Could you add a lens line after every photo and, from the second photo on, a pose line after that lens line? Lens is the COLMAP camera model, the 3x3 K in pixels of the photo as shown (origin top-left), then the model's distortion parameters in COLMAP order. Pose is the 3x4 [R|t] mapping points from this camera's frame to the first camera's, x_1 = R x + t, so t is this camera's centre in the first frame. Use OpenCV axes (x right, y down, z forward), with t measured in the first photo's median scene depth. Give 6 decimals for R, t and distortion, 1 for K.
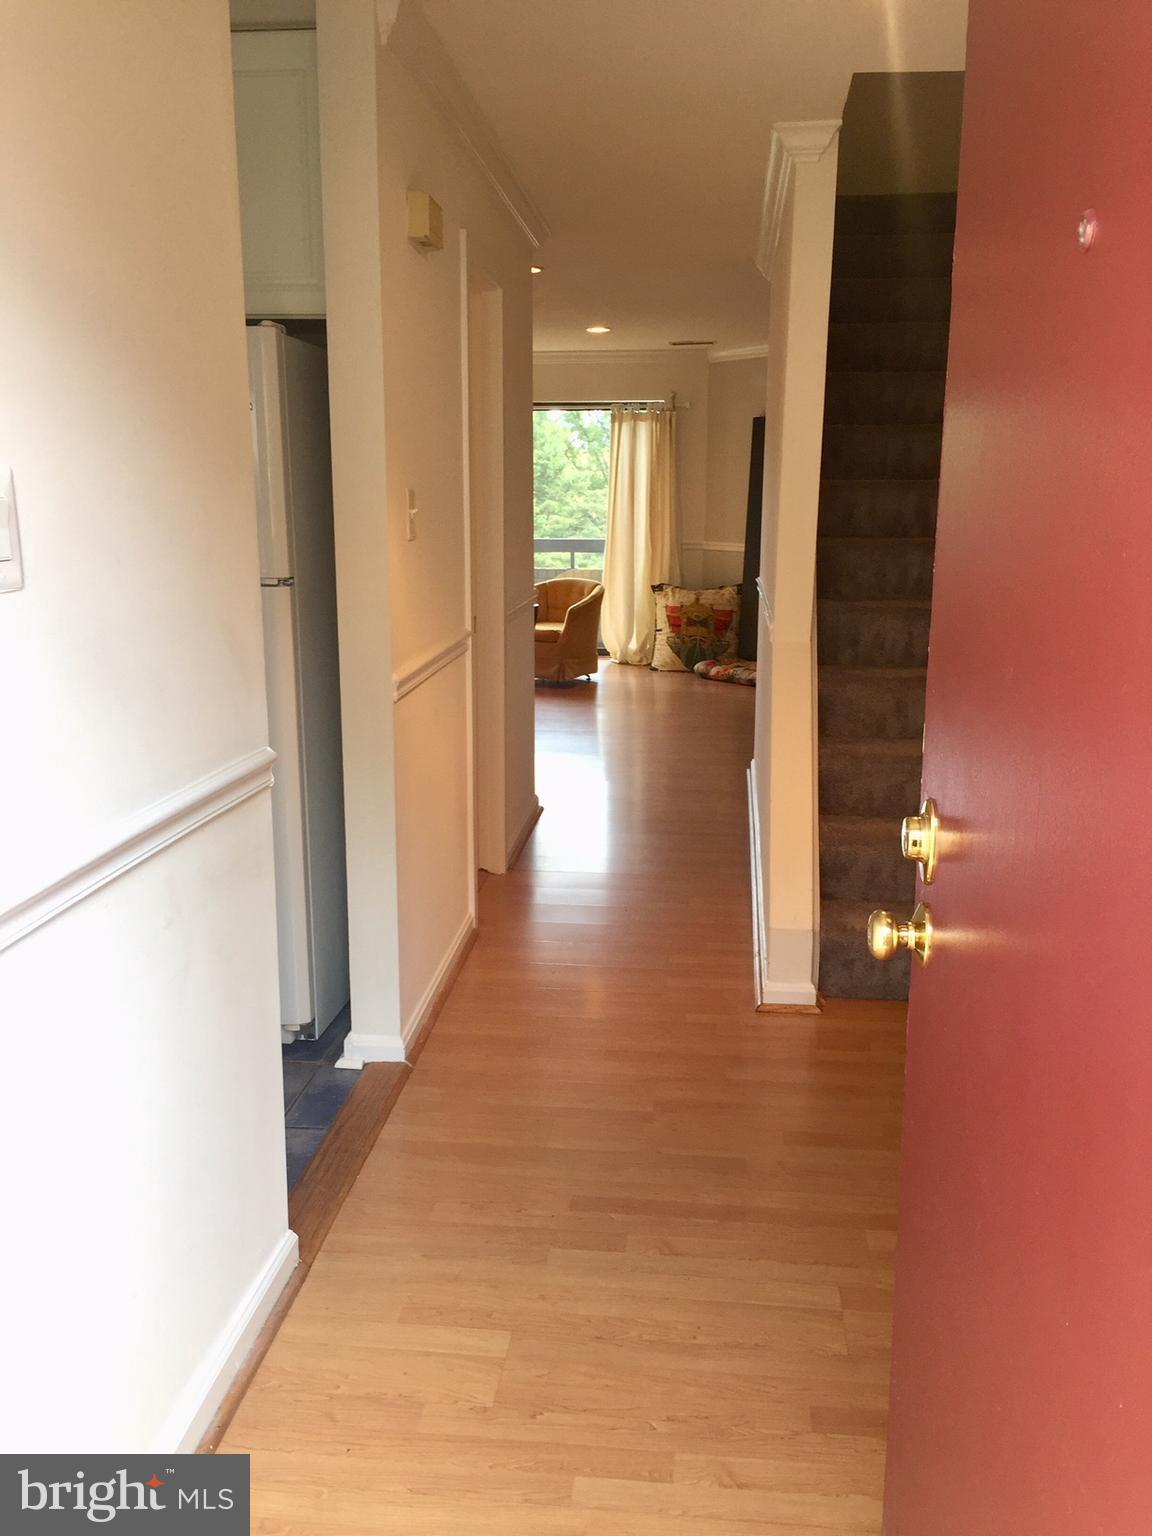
lens RADIAL K [[1324.5, 0, 578.7], [0, 1324.5, 775.0], [0, 0, 1]] dist [0.060160, -0.065374]
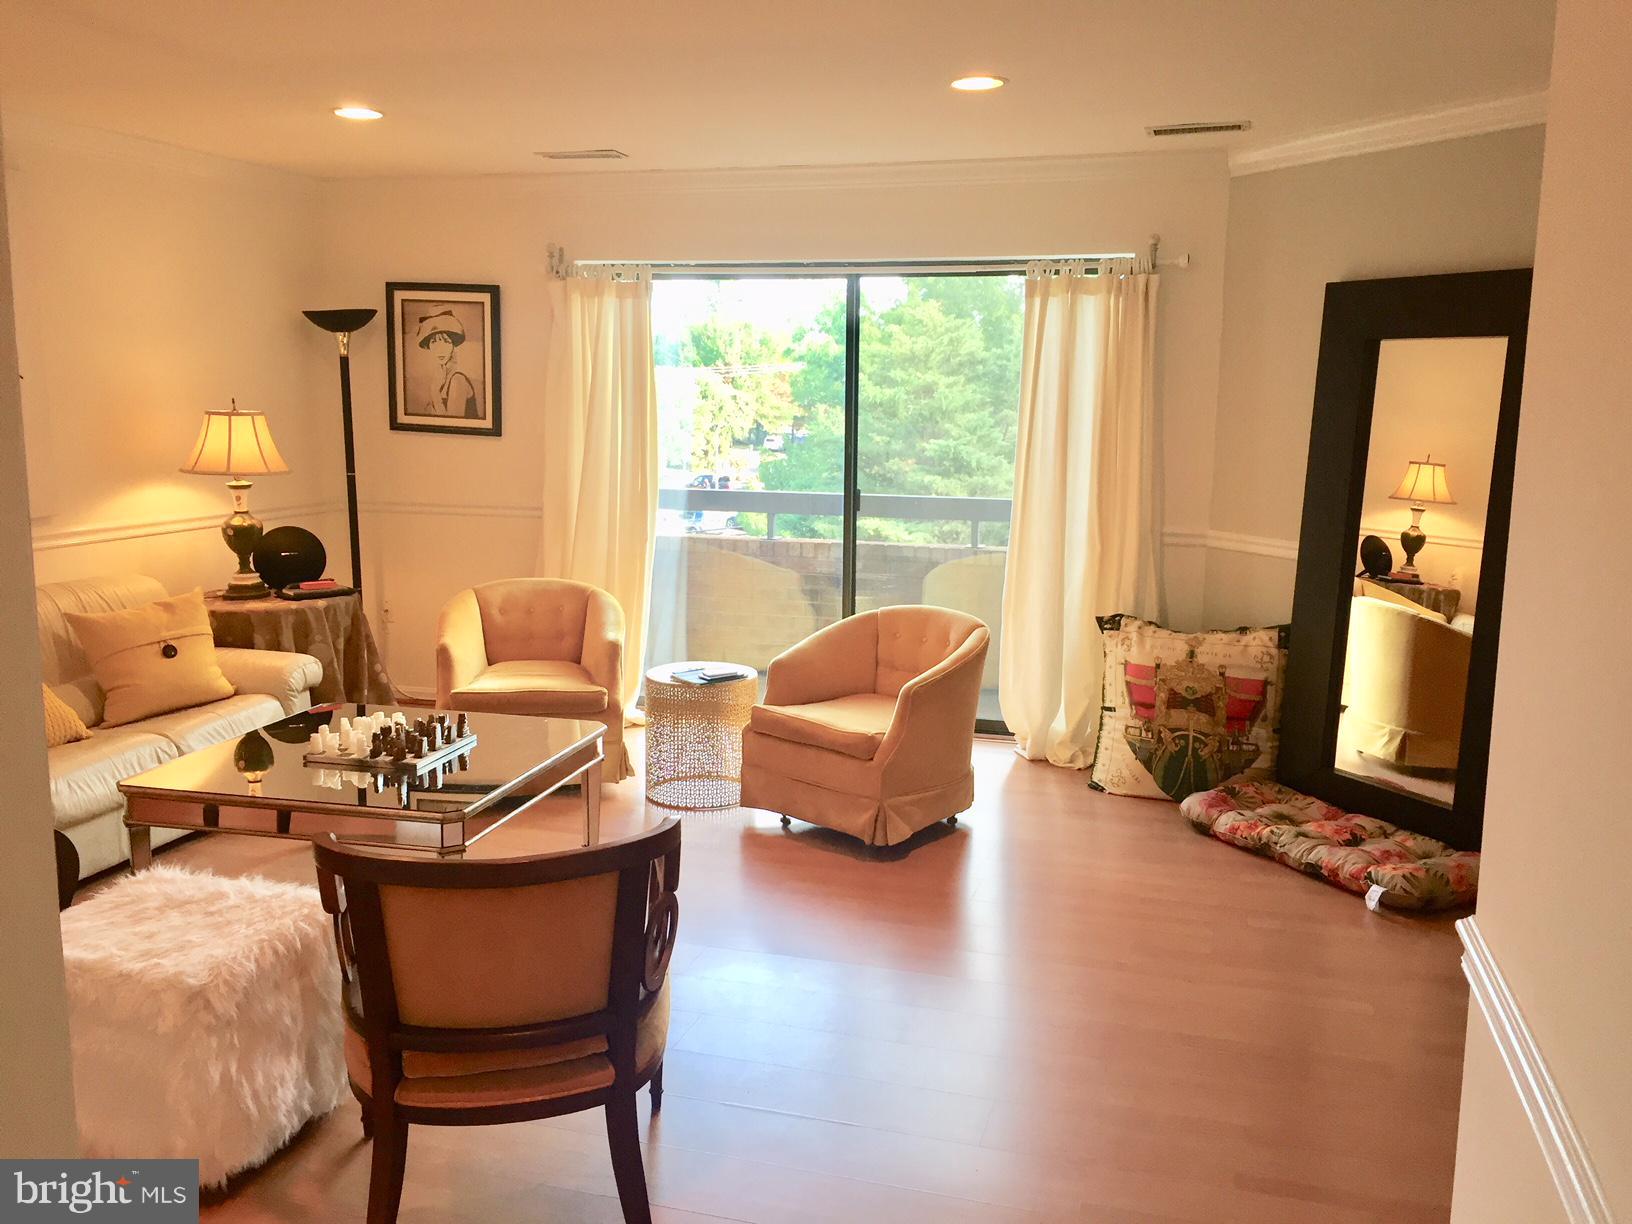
lens RADIAL K [[1407.3, 0, 816.5], [0, 1407.3, 609.8], [0, 0, 1]] dist [0.060160, -0.065374]
pose [[0.985120, 0.032490, -0.168769, 0.040706], [-0.041955, 0.997722, -0.052824, -0.114377], [0.166669, 0.059119, 0.984239, 0.464320]]
